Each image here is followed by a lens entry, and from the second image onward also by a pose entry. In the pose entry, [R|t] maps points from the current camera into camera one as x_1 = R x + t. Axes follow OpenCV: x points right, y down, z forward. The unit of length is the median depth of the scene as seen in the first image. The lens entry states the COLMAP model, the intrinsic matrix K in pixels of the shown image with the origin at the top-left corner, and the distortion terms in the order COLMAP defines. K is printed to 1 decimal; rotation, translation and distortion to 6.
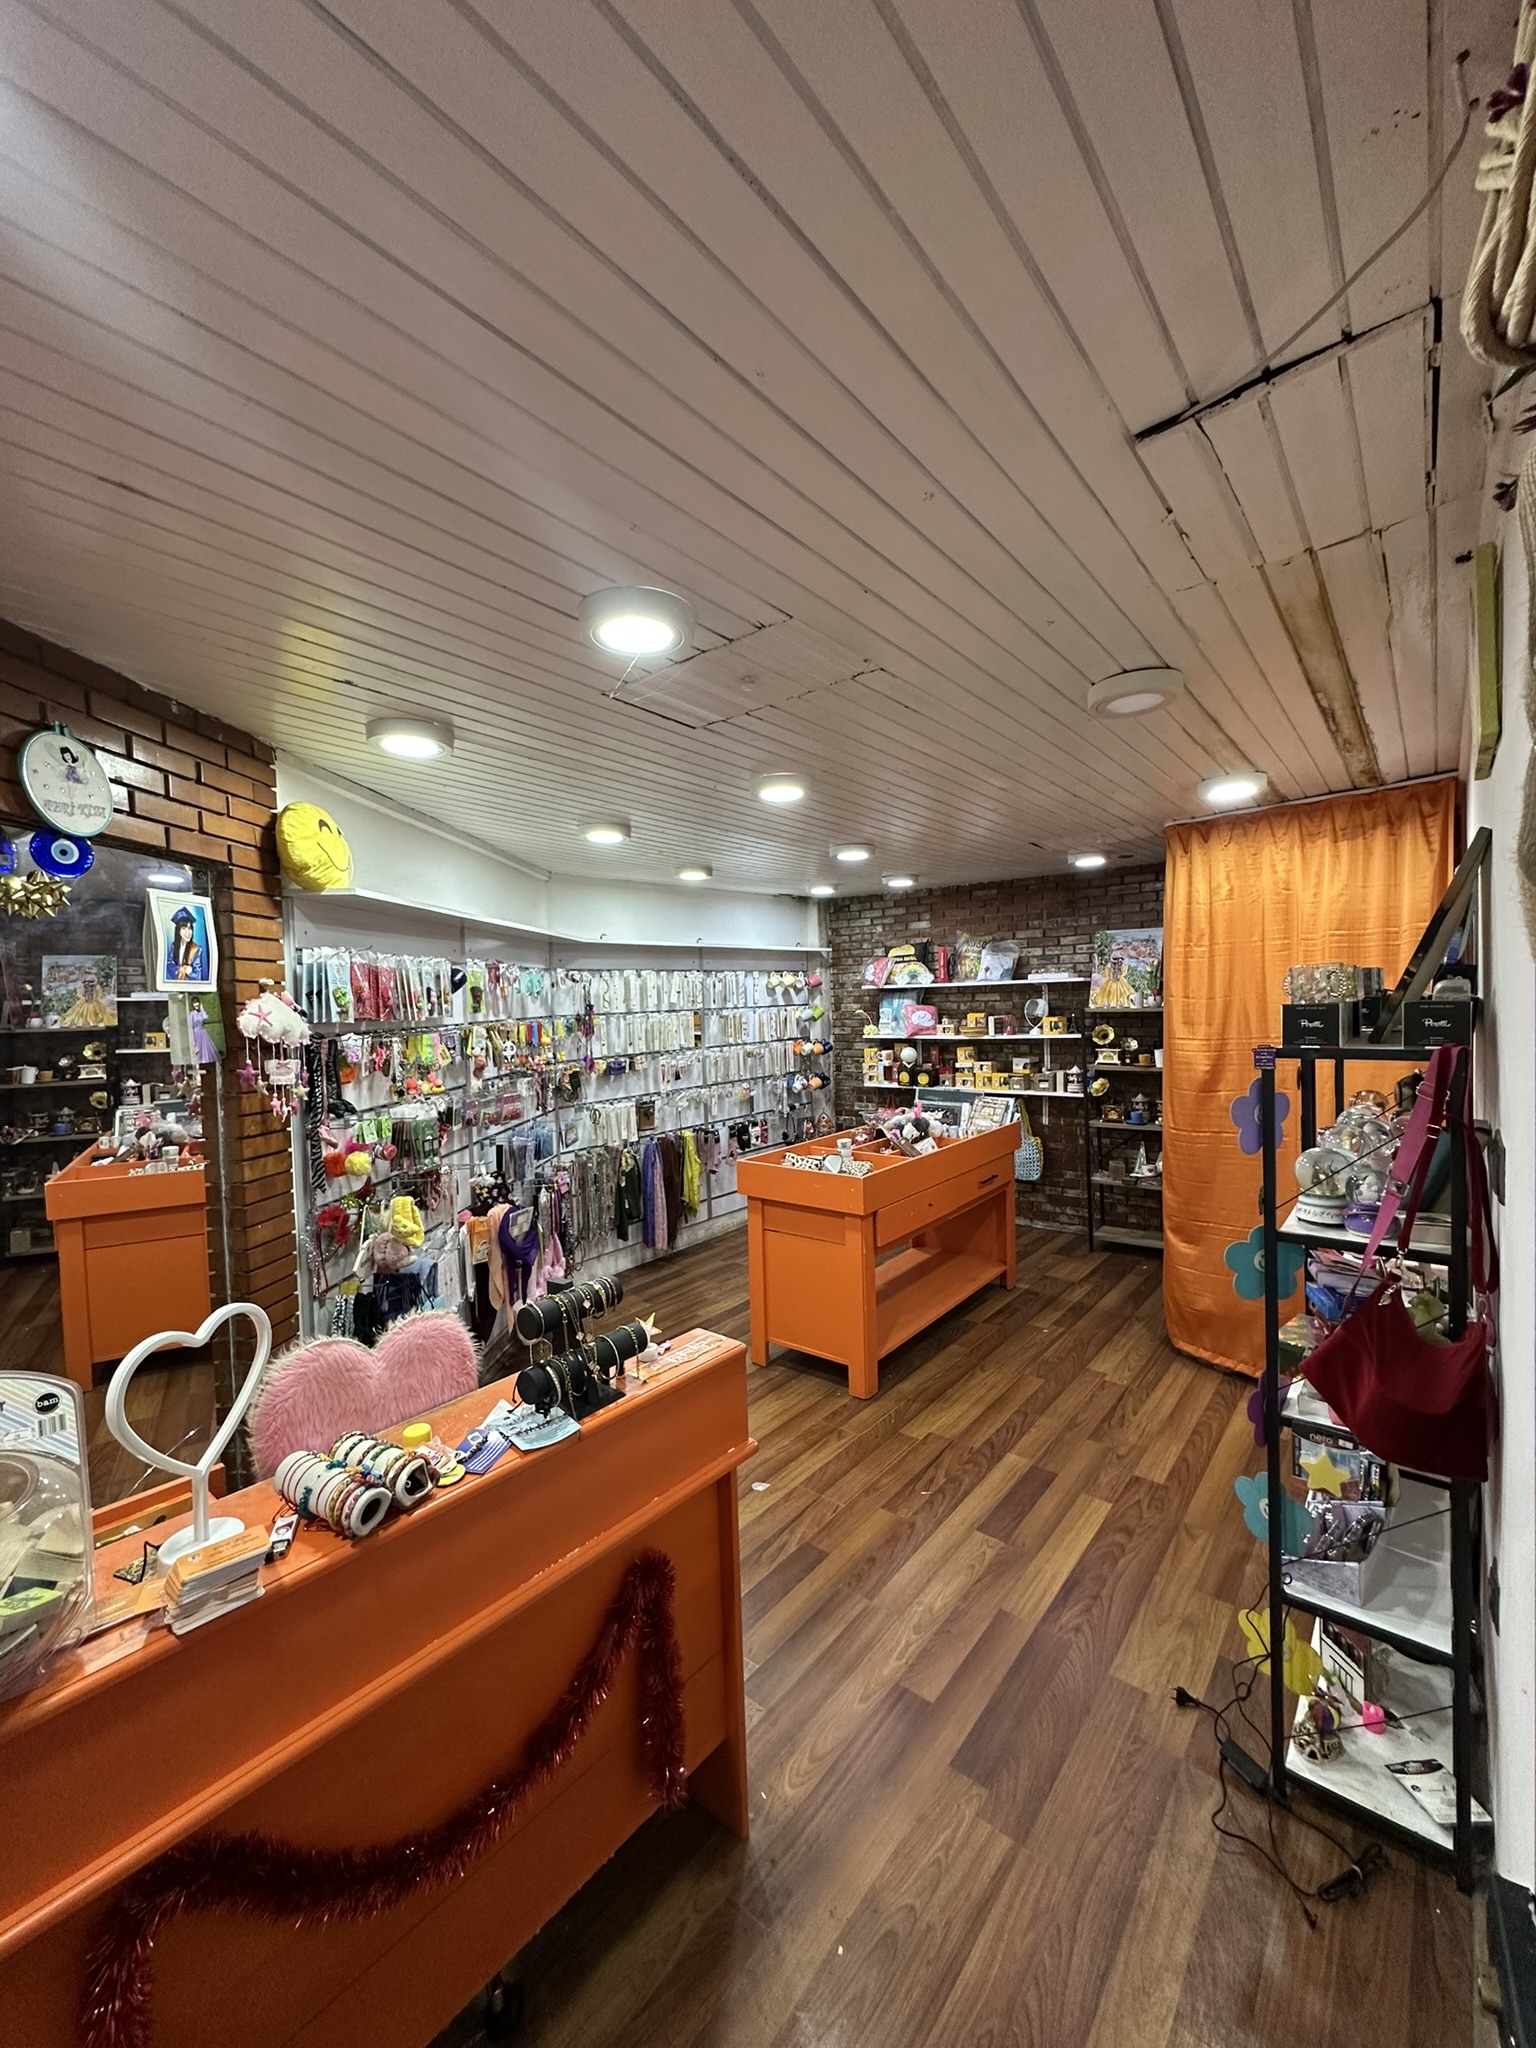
lens RADIAL K [[816.7, 0, 765.6], [0, 816.7, 1028.4], [0, 0, 1]] dist [-0.005867, 0.001285]
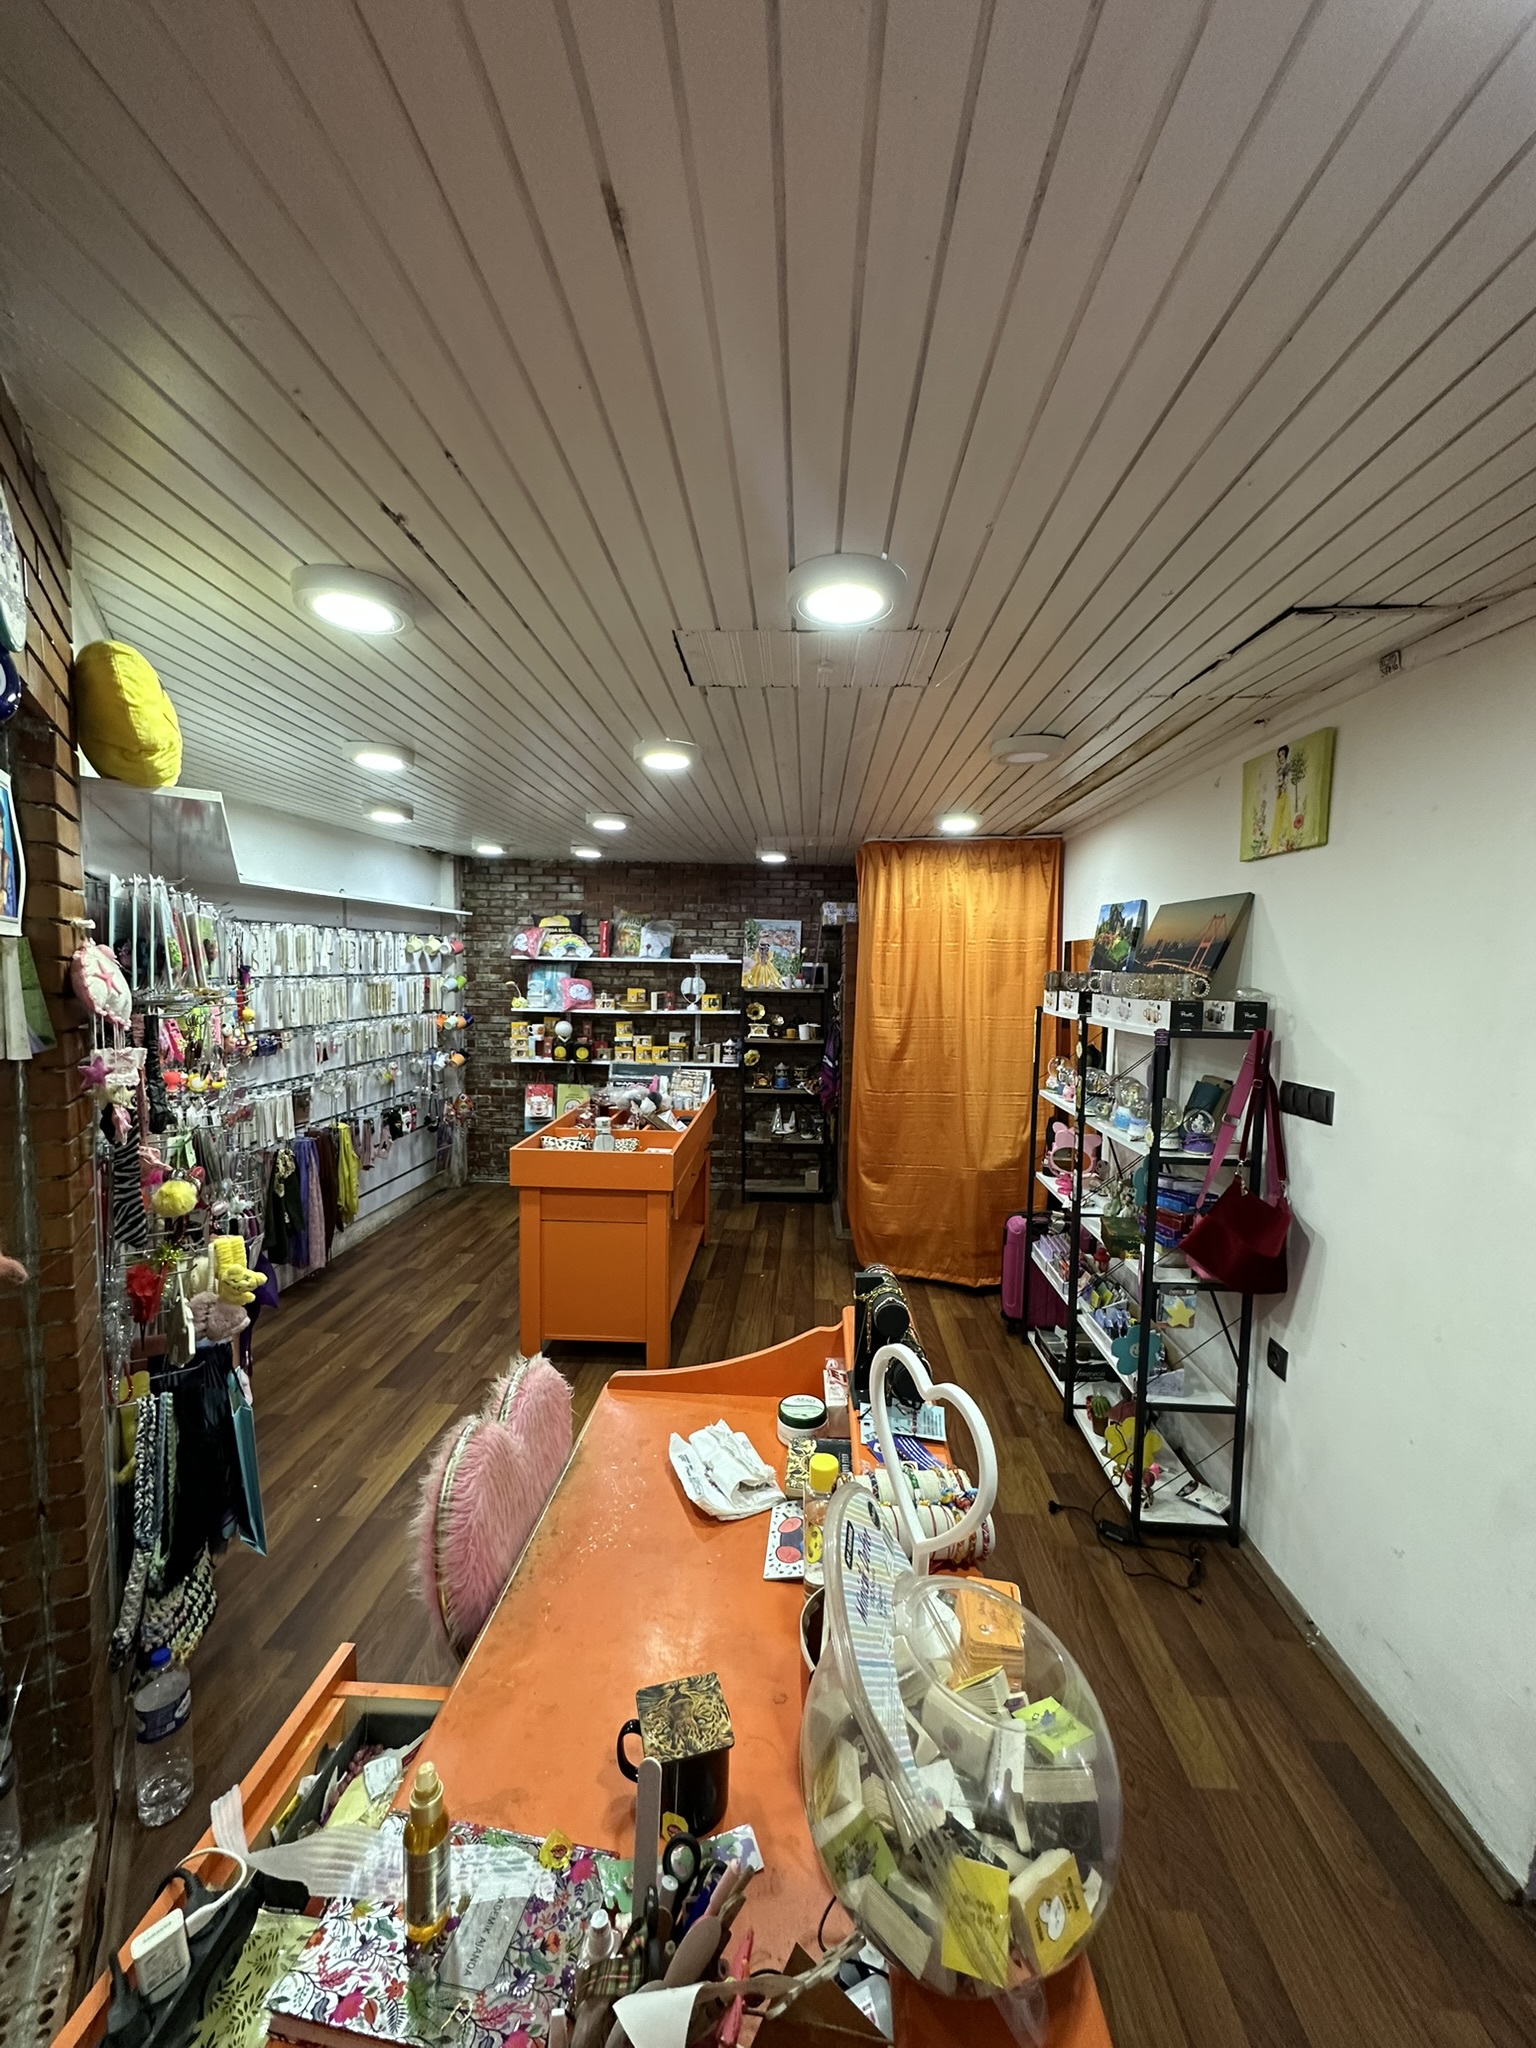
lens RADIAL K [[816.7, 0, 768.0], [0, 816.7, 1028.7], [0, 0, 1]] dist [-0.005867, 0.001285]
pose [[0.802005, -0.001362, 0.597315, -0.238529], [-0.020664, 0.999336, 0.030023, -0.002444], [-0.596959, -0.036421, 0.801444, 0.077977]]
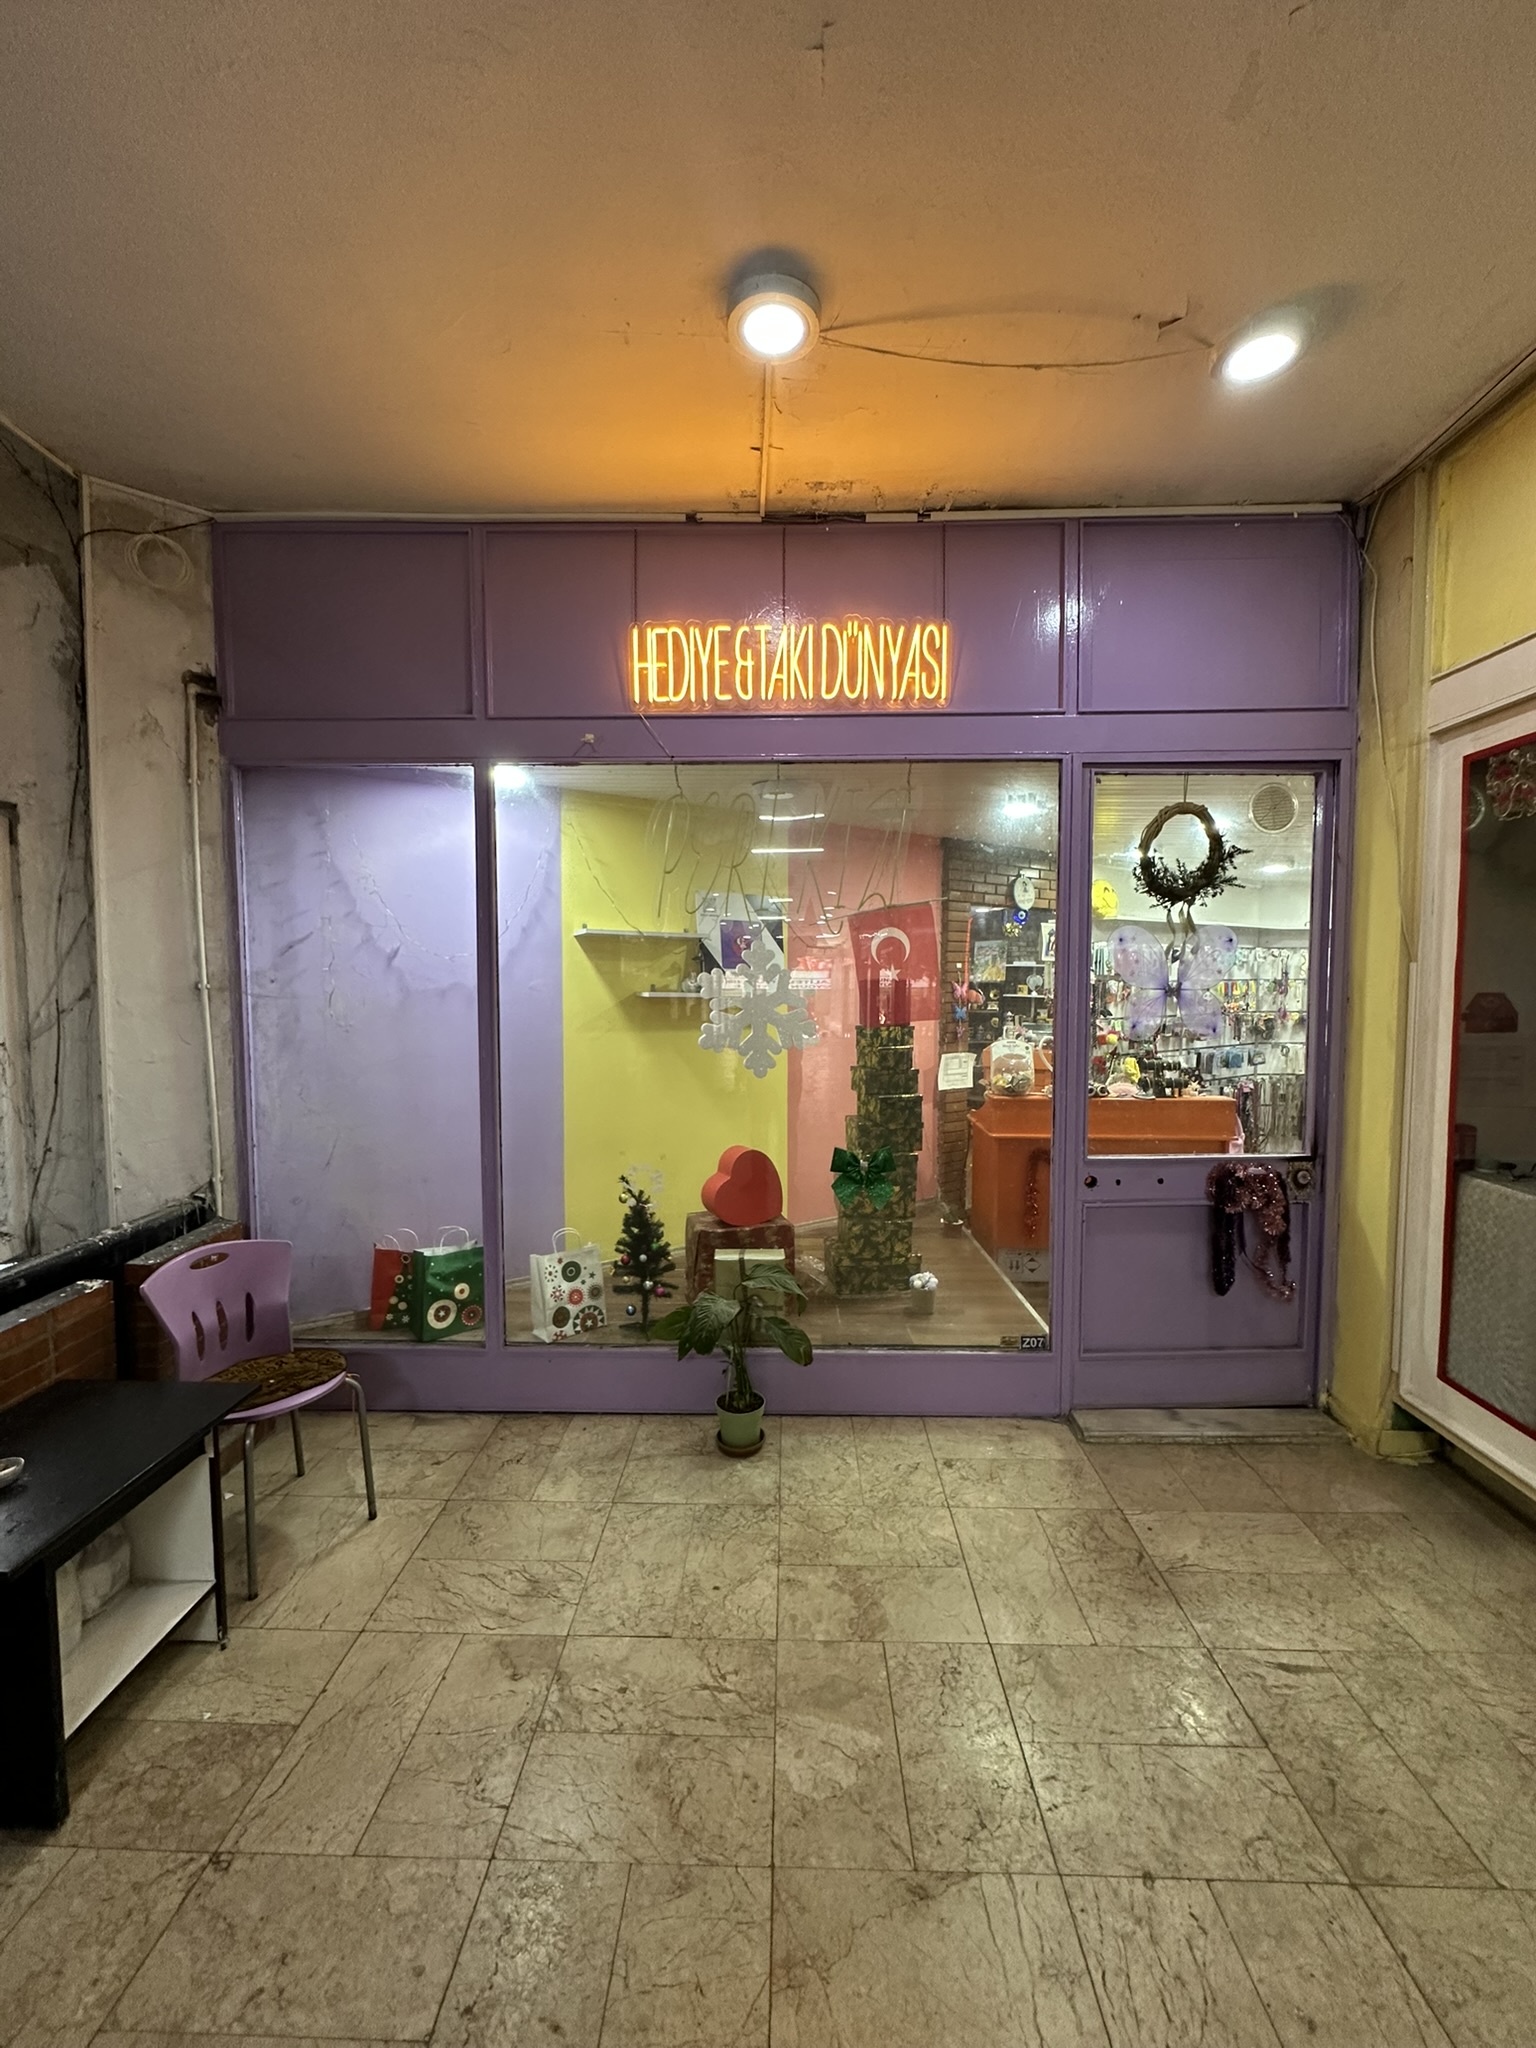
lens RADIAL K [[816.7, 0, 783.9], [0, 816.7, 1029.7], [0, 0, 1]] dist [-0.005867, 0.001285]
pose [[0.616541, 0.072240, -0.784002, 0.316863], [-0.044502, 0.997387, 0.056905, 0.024742], [0.786064, -0.000195, 0.618145, -0.493691]]
